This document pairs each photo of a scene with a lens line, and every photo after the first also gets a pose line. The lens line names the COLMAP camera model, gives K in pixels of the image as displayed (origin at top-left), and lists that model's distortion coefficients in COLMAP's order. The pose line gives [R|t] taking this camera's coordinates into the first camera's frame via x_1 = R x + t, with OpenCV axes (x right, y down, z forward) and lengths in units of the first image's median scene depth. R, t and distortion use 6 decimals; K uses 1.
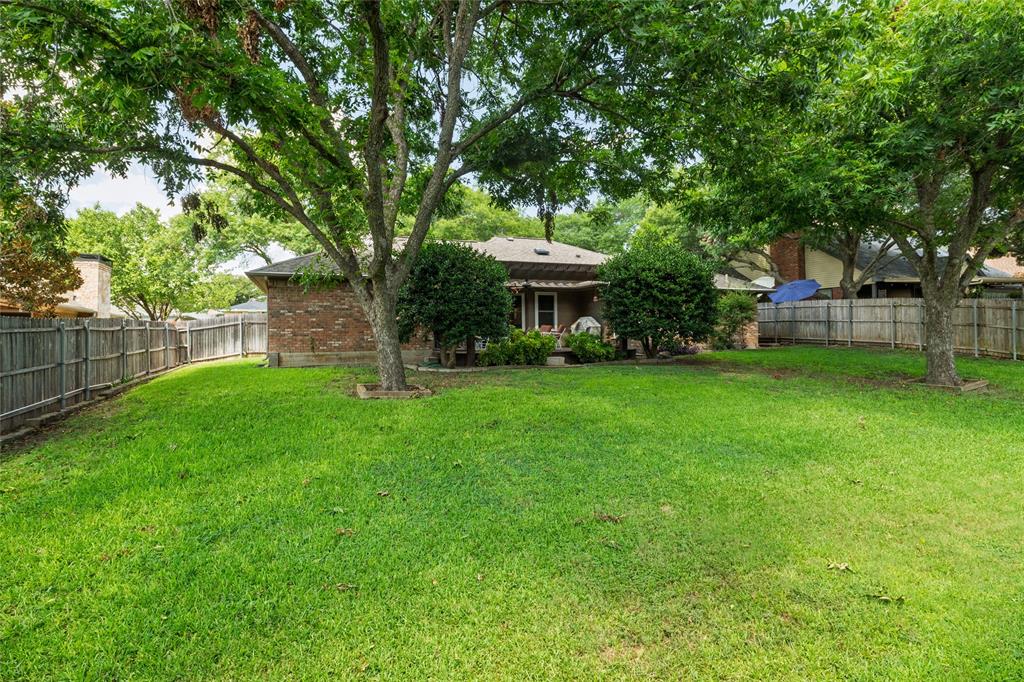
lens RADIAL K [[497.8, 0, 512.0], [0, 497.8, 341.0], [0, 0, 1]] dist [-0.004098, -0.000881]
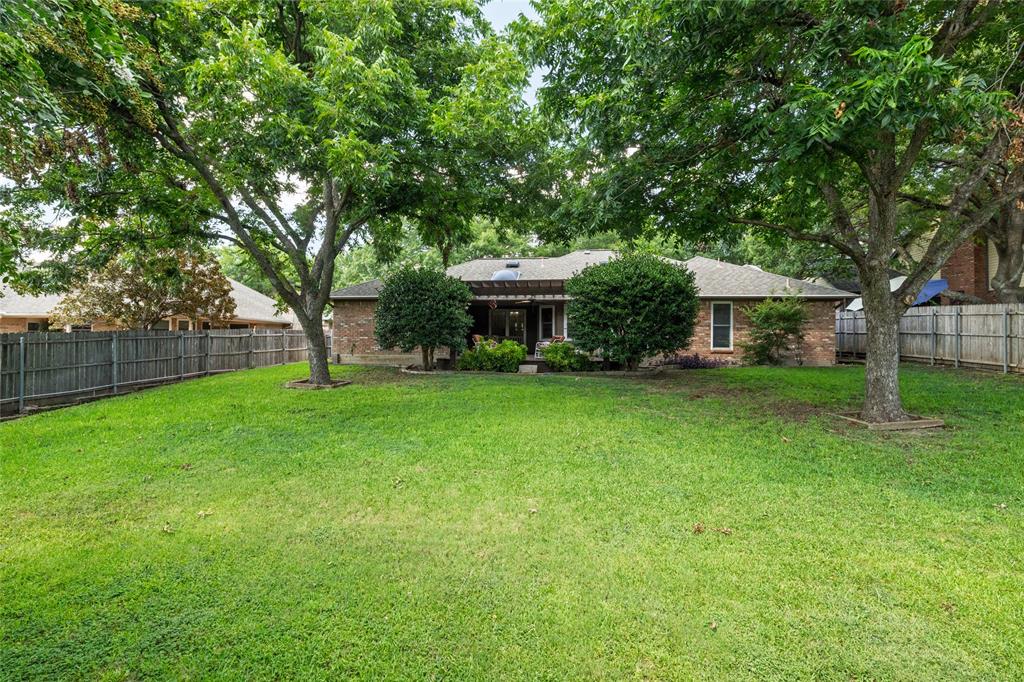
lens RADIAL K [[497.8, 0, 512.0], [0, 497.8, 341.0], [0, 0, 1]] dist [-0.004098, -0.000881]
pose [[0.867630, 0.016560, -0.496935, 0.596689], [-0.020982, 0.999774, -0.003317, -0.017346], [0.496768, 0.013305, 0.867781, 0.030836]]
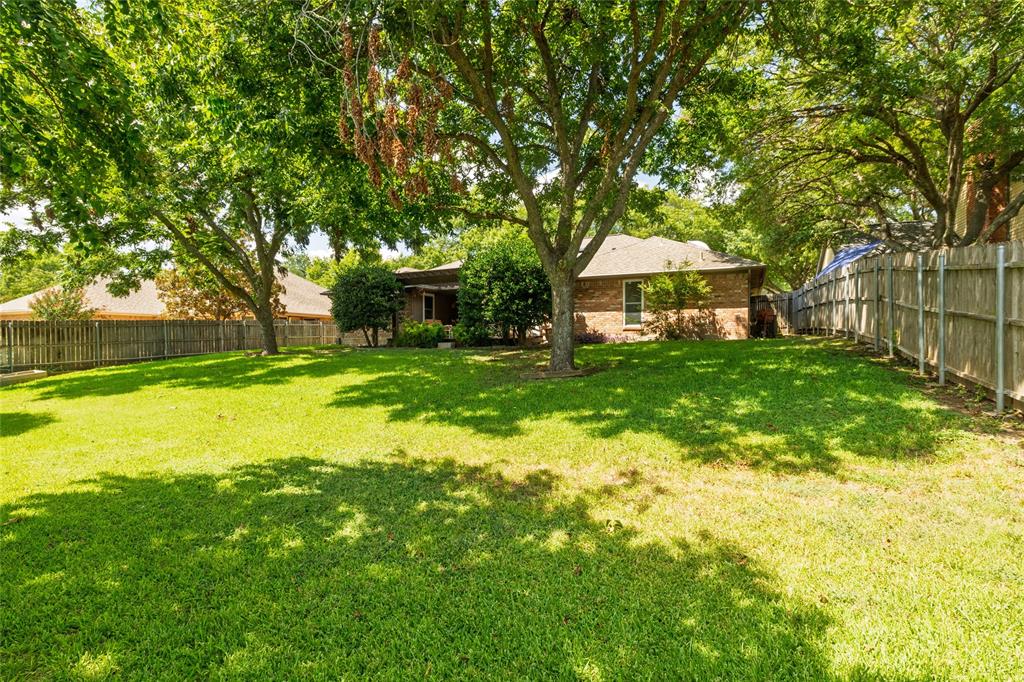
lens RADIAL K [[497.8, 0, 512.0], [0, 497.8, 341.0], [0, 0, 1]] dist [-0.004098, -0.000881]
pose [[0.645193, 0.007658, -0.763981, 1.162691], [-0.011480, 0.999934, 0.000328, 0.024835], [0.763933, 0.008559, 0.645239, 0.311106]]
